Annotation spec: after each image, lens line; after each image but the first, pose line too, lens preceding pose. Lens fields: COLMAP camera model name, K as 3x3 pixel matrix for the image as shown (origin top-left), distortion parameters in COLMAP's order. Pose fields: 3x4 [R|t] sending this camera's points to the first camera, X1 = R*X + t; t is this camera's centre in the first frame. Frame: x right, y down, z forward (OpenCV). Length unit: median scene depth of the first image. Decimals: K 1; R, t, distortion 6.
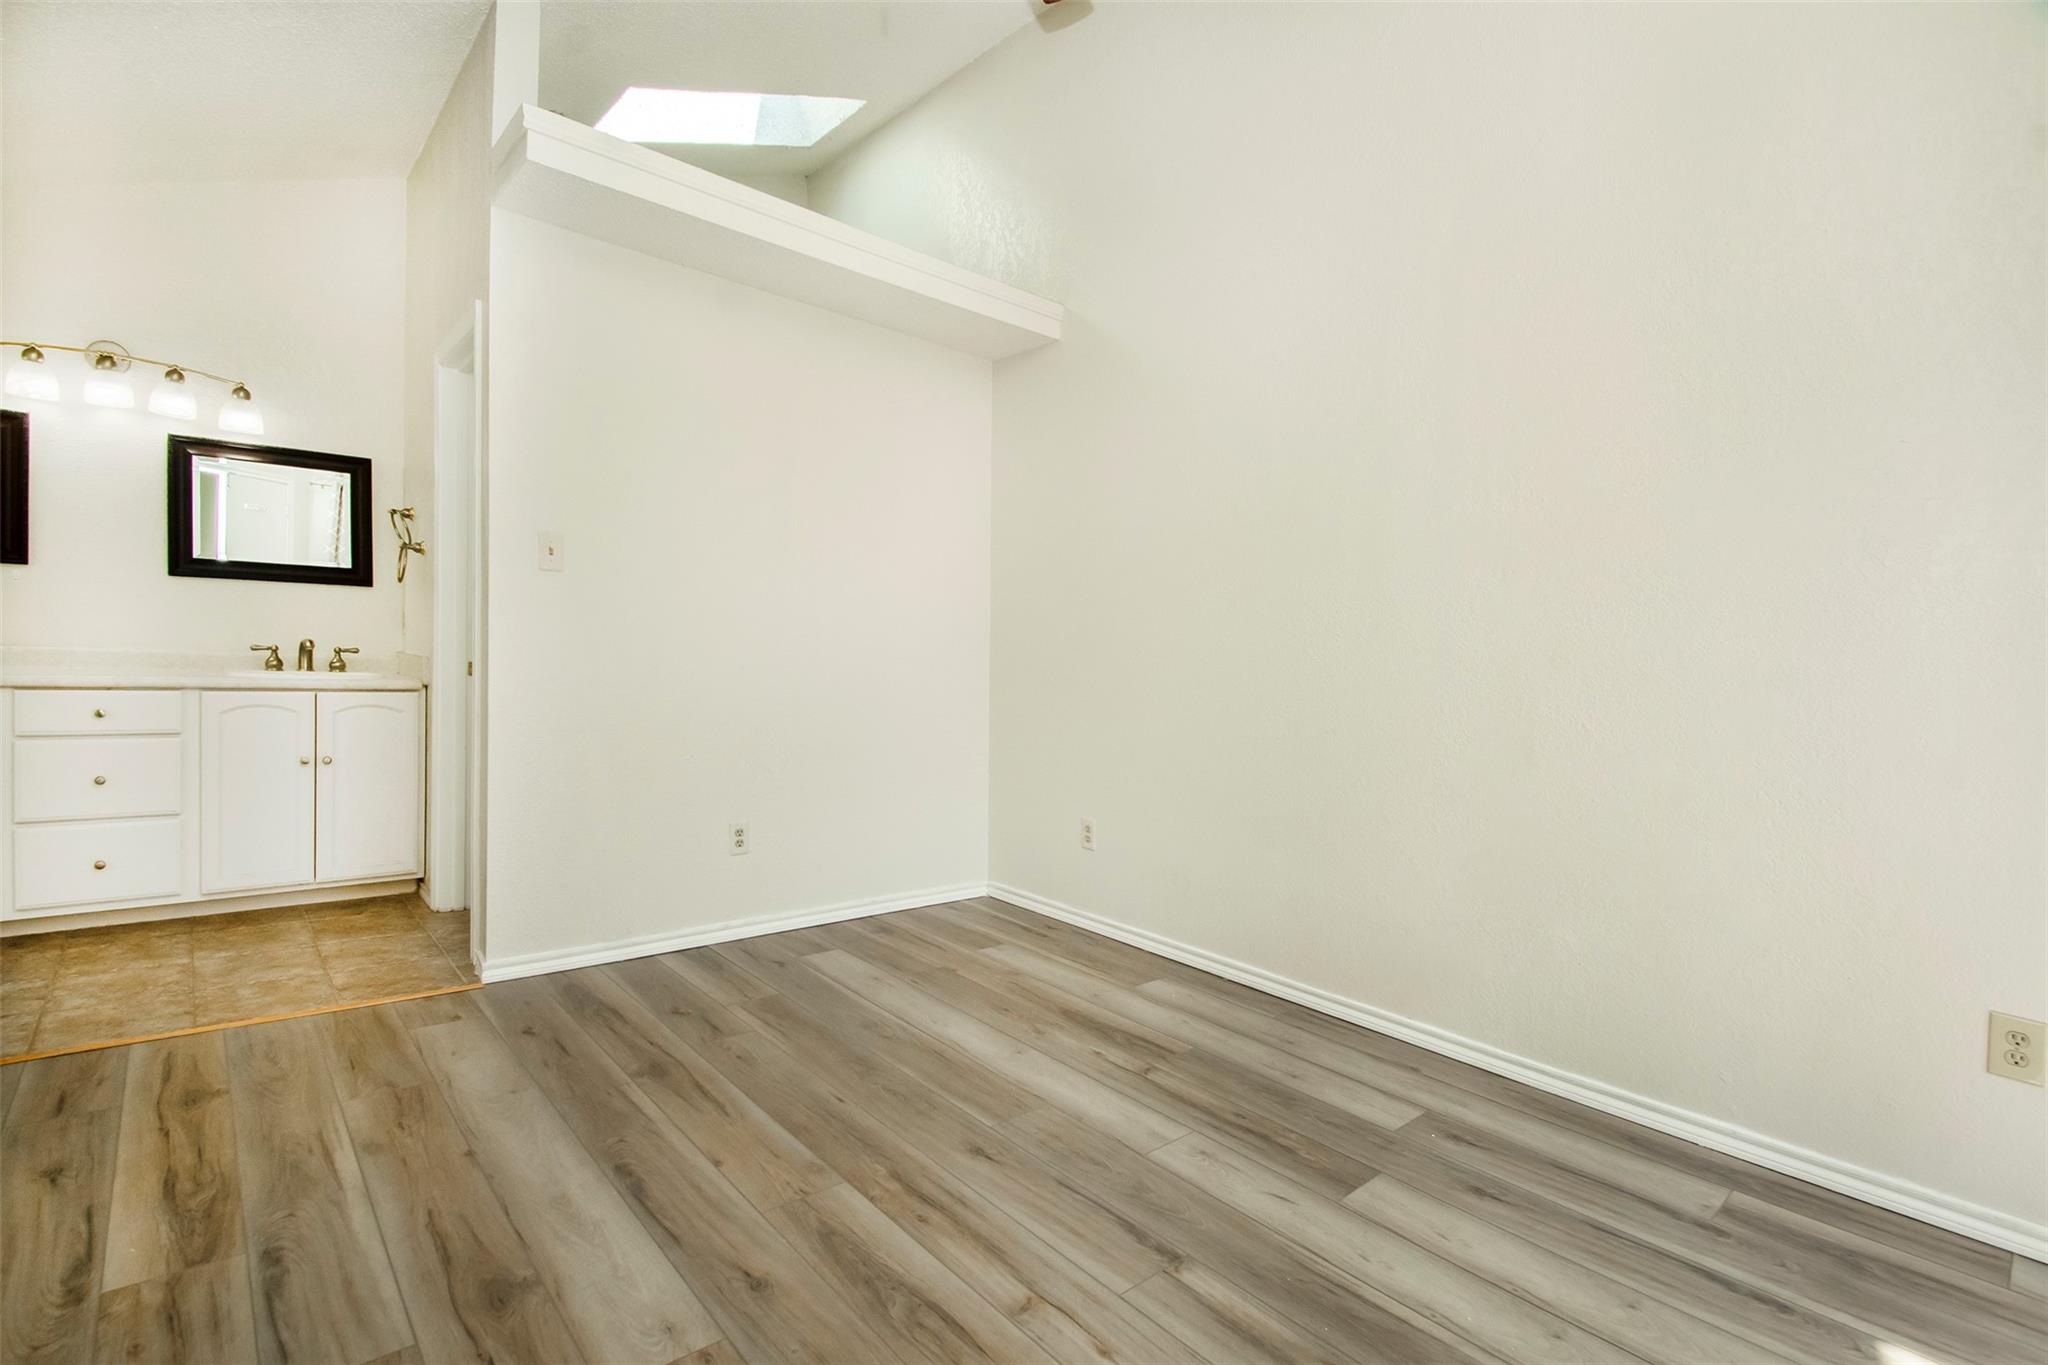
lens RADIAL K [[946.0, 0, 1019.5], [0, 946.0, 699.2], [0, 0, 1]] dist [-0.000645, -0.012894]
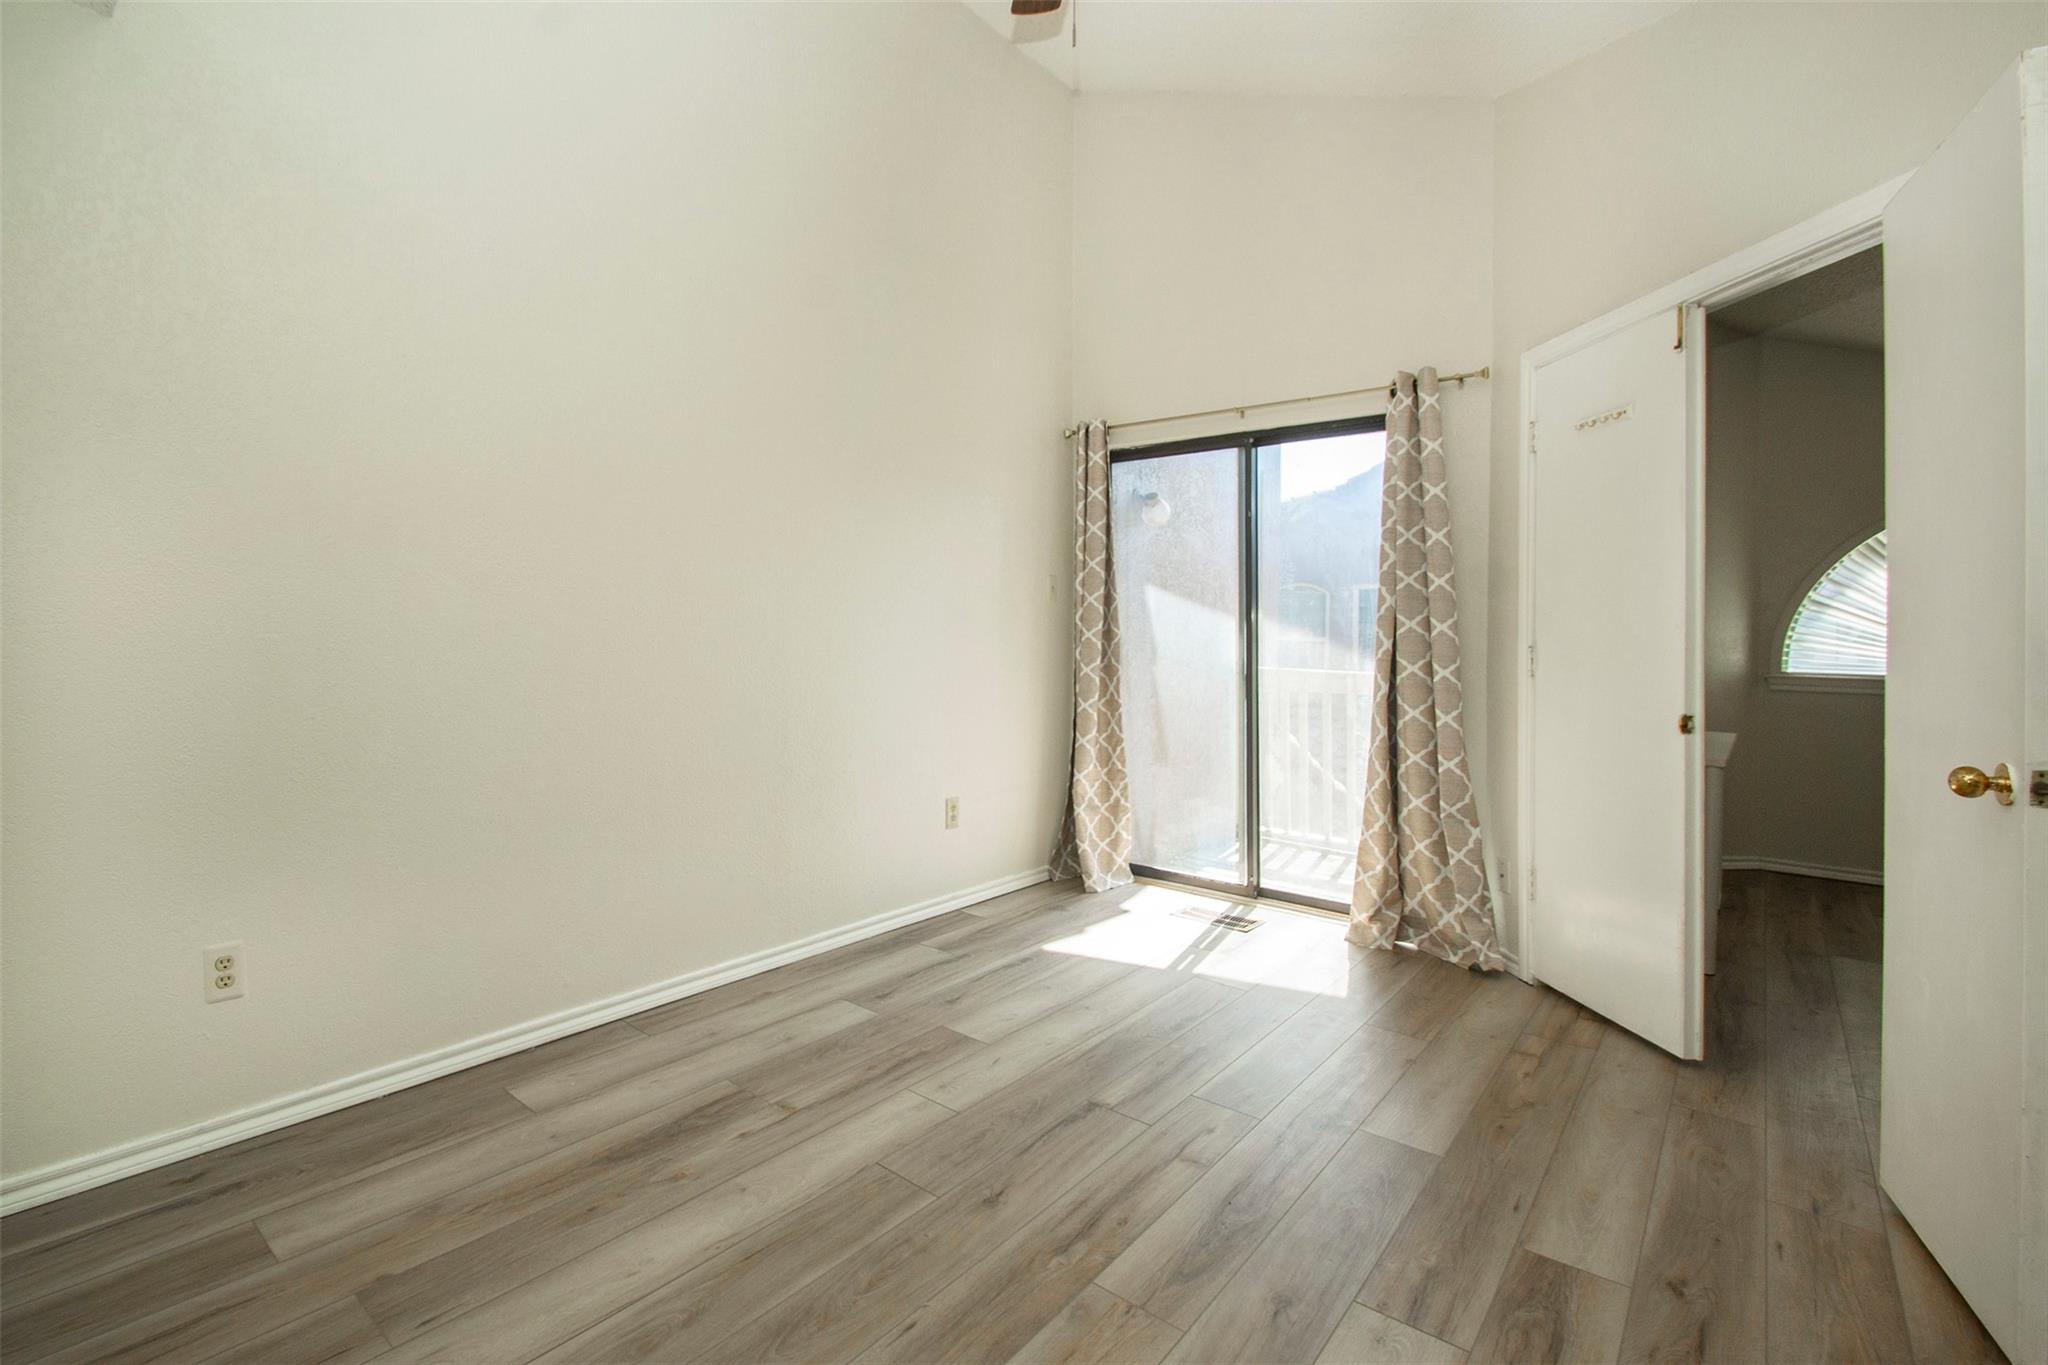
lens RADIAL K [[946.0, 0, 1019.5], [0, 946.0, 699.2], [0, 0, 1]] dist [-0.000645, -0.012894]
pose [[-0.179391, -0.116834, 0.976816, -0.832869], [0.023780, 0.992118, 0.123031, -0.108381], [-0.983490, 0.045299, -0.175198, 1.045438]]
